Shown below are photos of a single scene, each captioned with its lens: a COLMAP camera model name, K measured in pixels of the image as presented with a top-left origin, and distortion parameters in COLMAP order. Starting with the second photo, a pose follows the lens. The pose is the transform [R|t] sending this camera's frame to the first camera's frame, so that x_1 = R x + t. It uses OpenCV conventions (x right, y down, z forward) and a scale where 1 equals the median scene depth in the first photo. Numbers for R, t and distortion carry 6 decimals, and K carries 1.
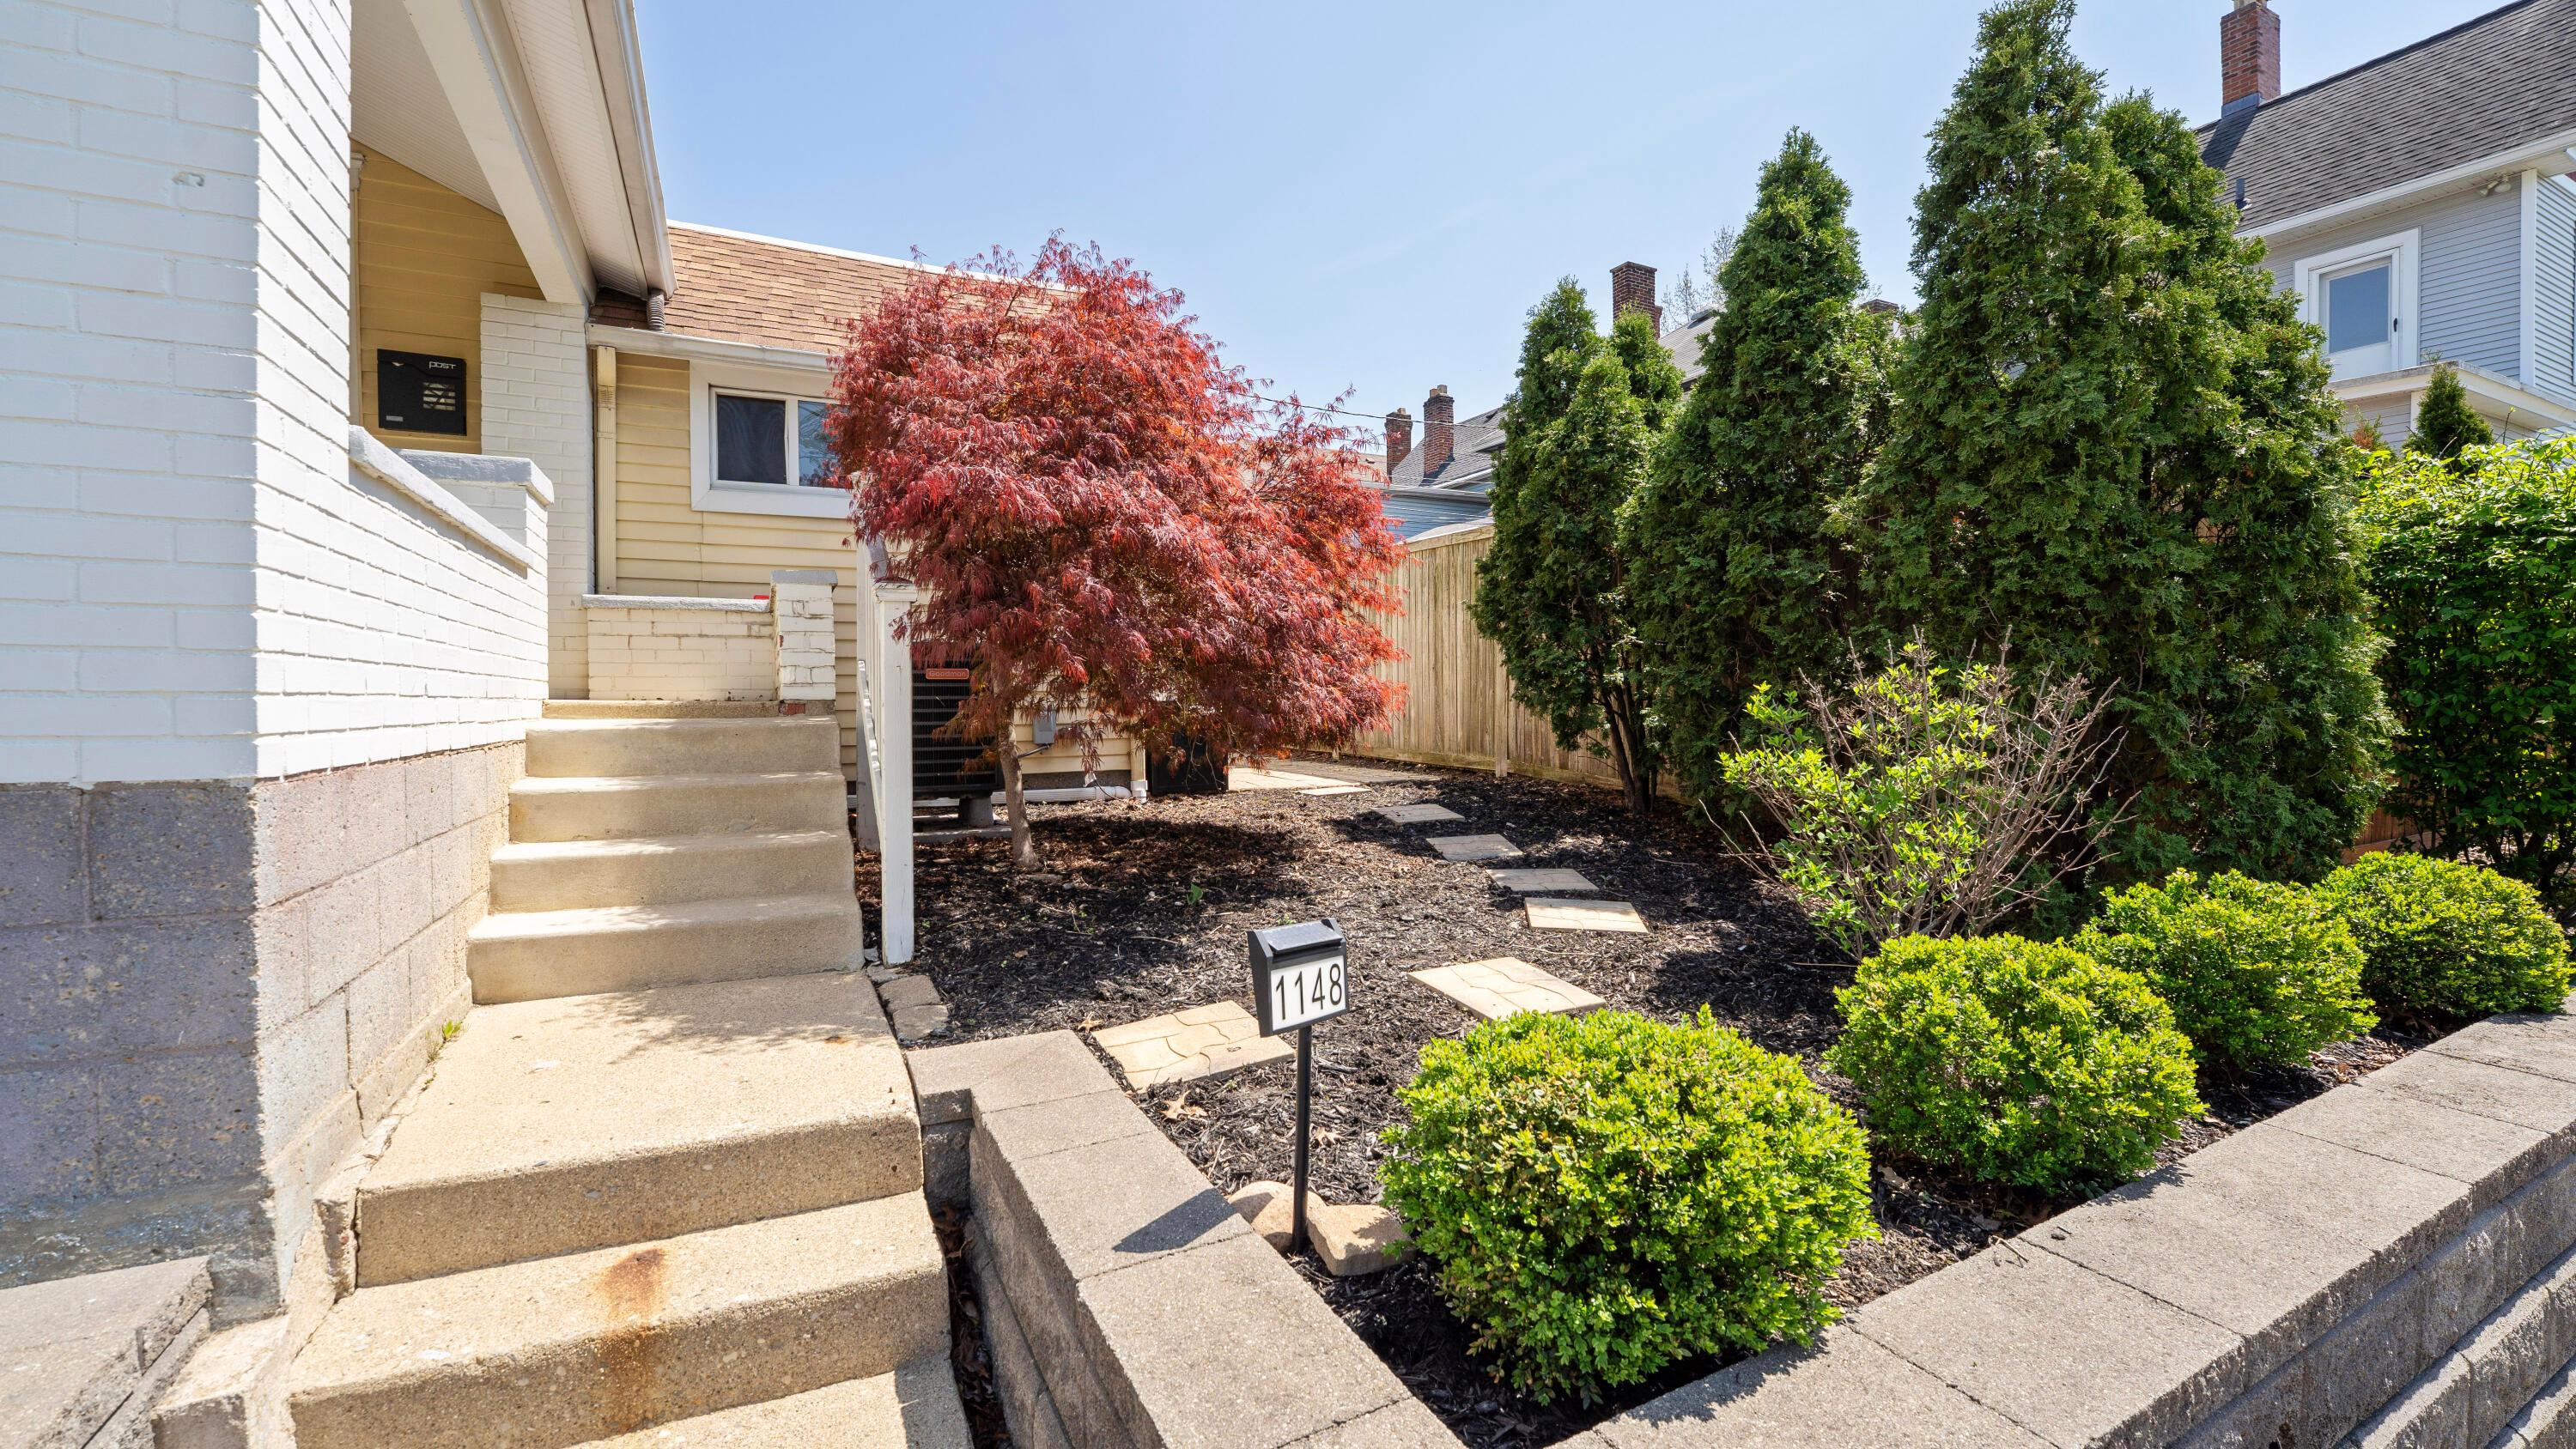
lens RADIAL K [[1048.2, 0, 1280.4], [0, 1048.2, 724.4], [0, 0, 1]] dist [-0.021561, 0.000114]
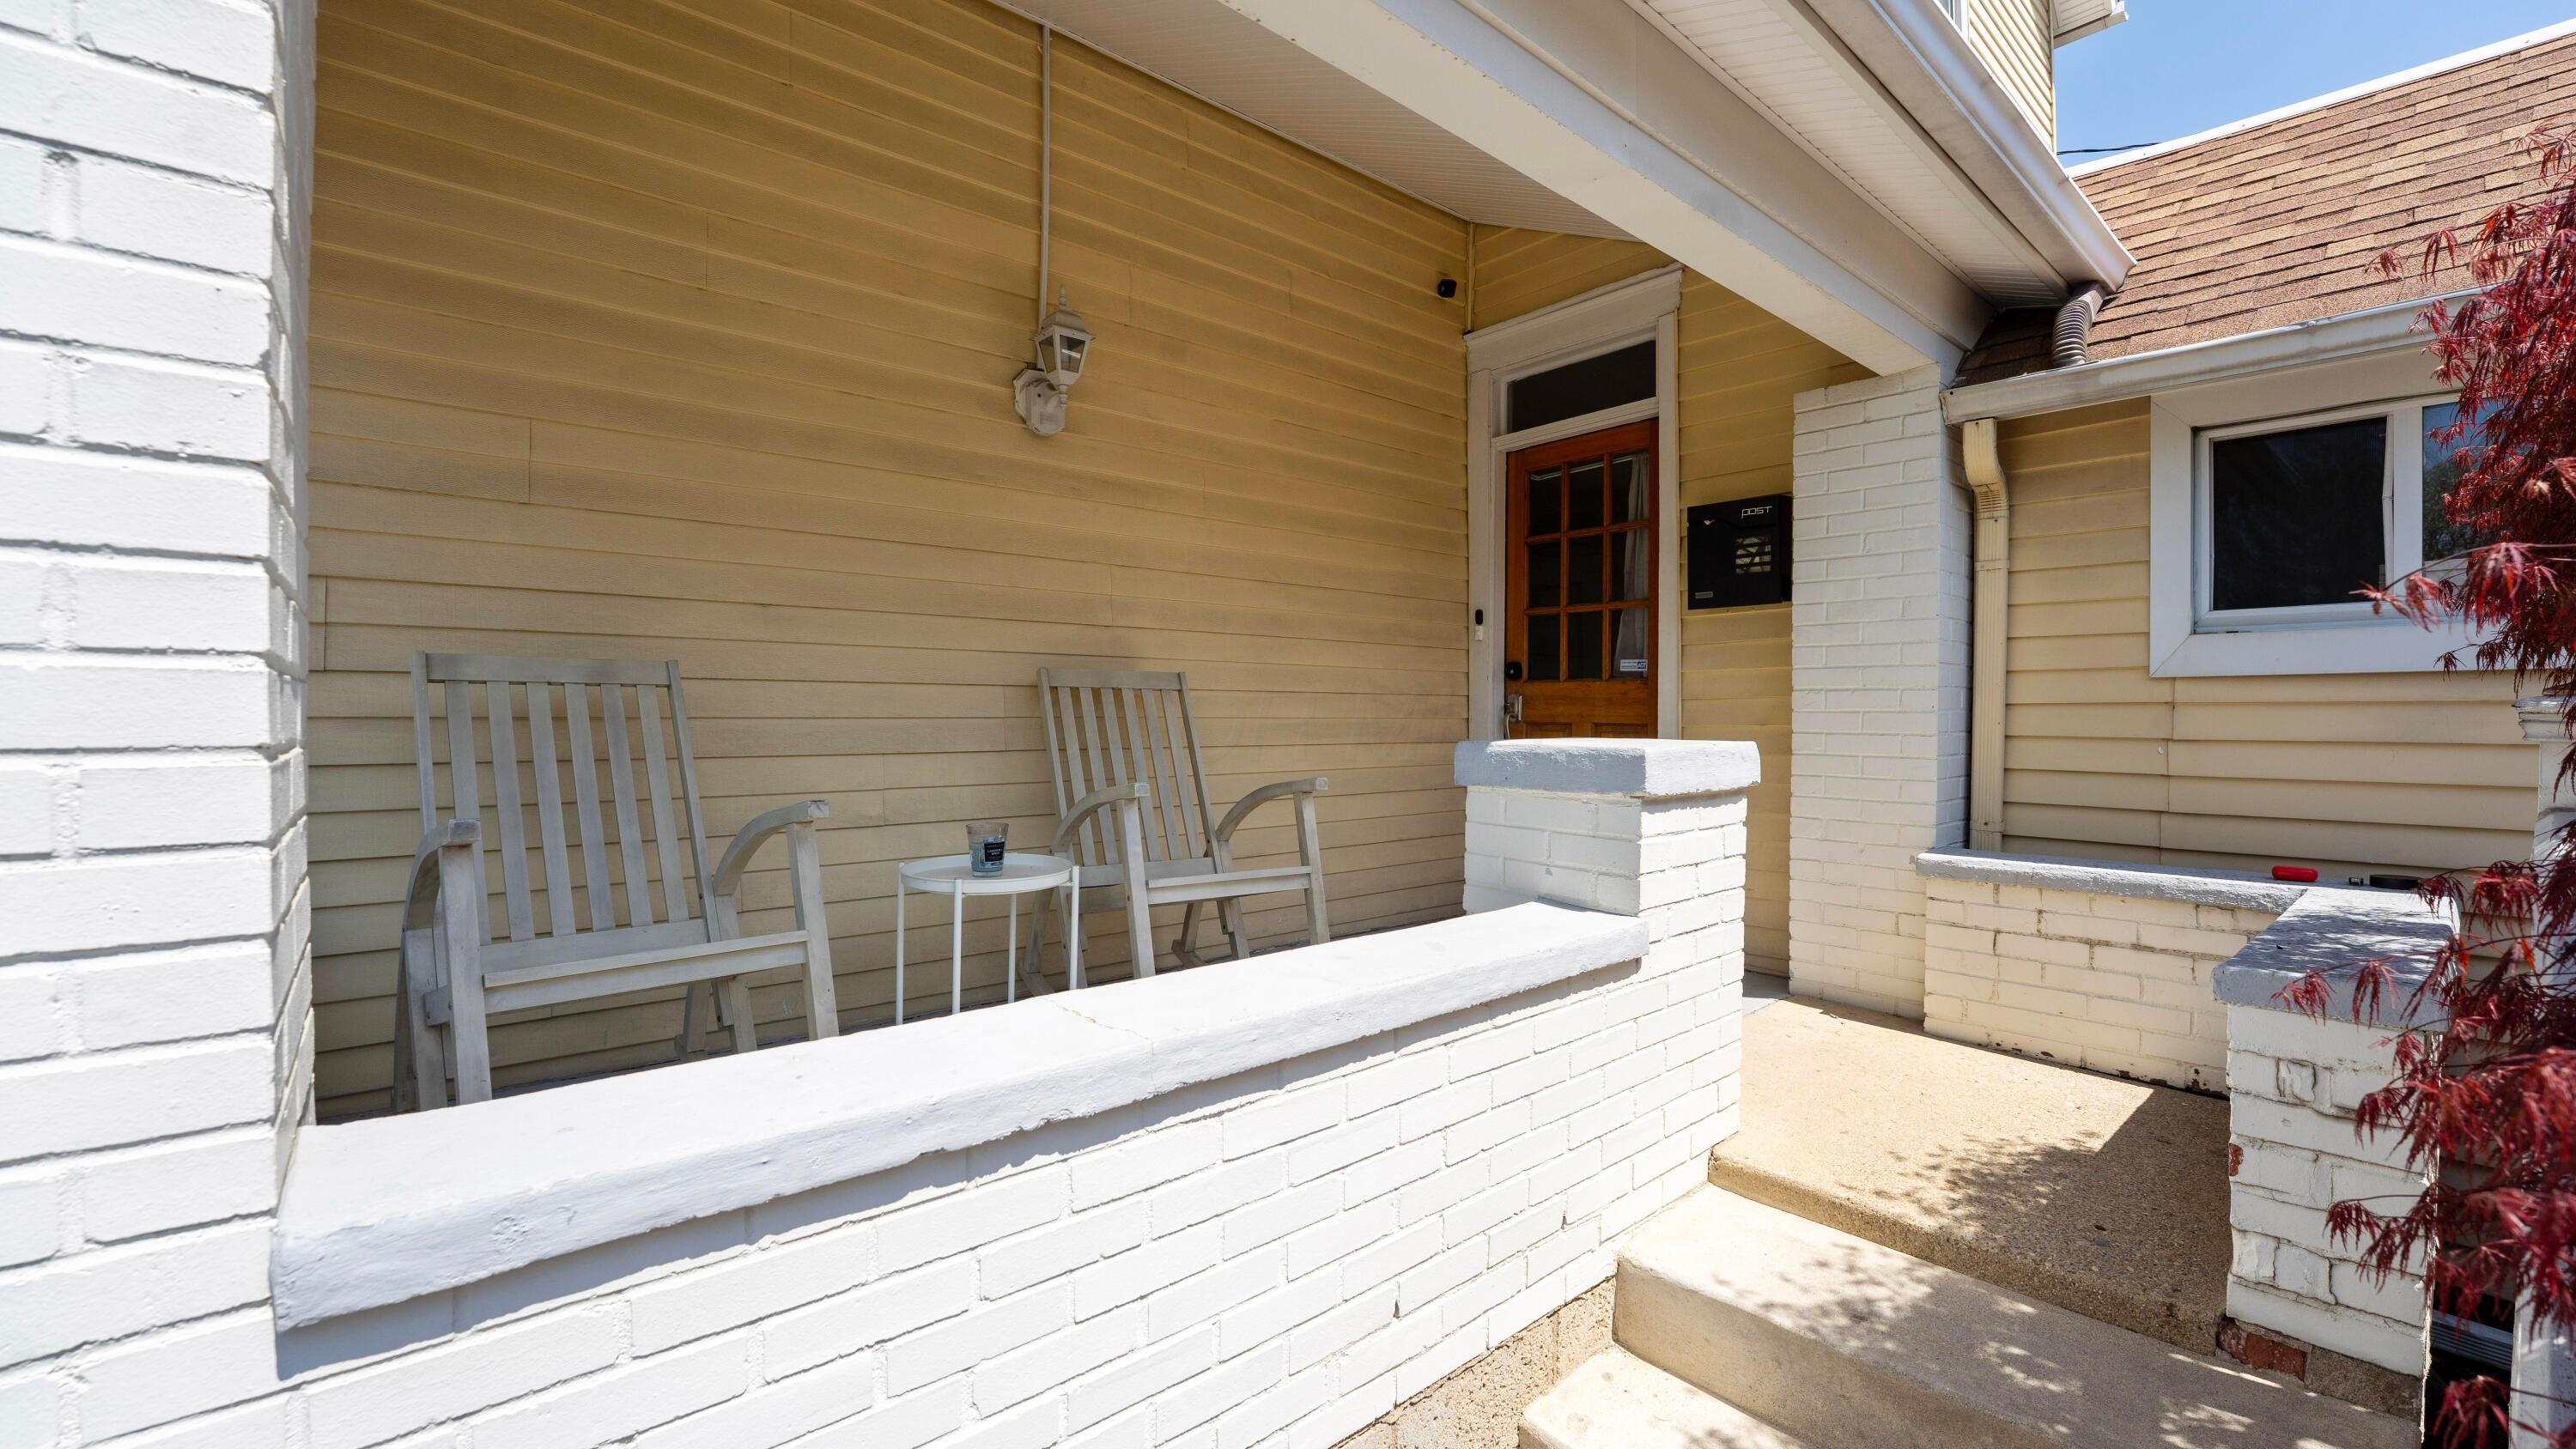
lens RADIAL K [[1048.2, 0, 1280.4], [0, 1048.2, 724.4], [0, 0, 1]] dist [-0.021561, 0.000114]
pose [[0.233716, 0.019816, -0.972103, -0.173338], [-0.030572, 0.999448, 0.013023, -0.187762], [0.971824, 0.026675, 0.234193, 0.483487]]
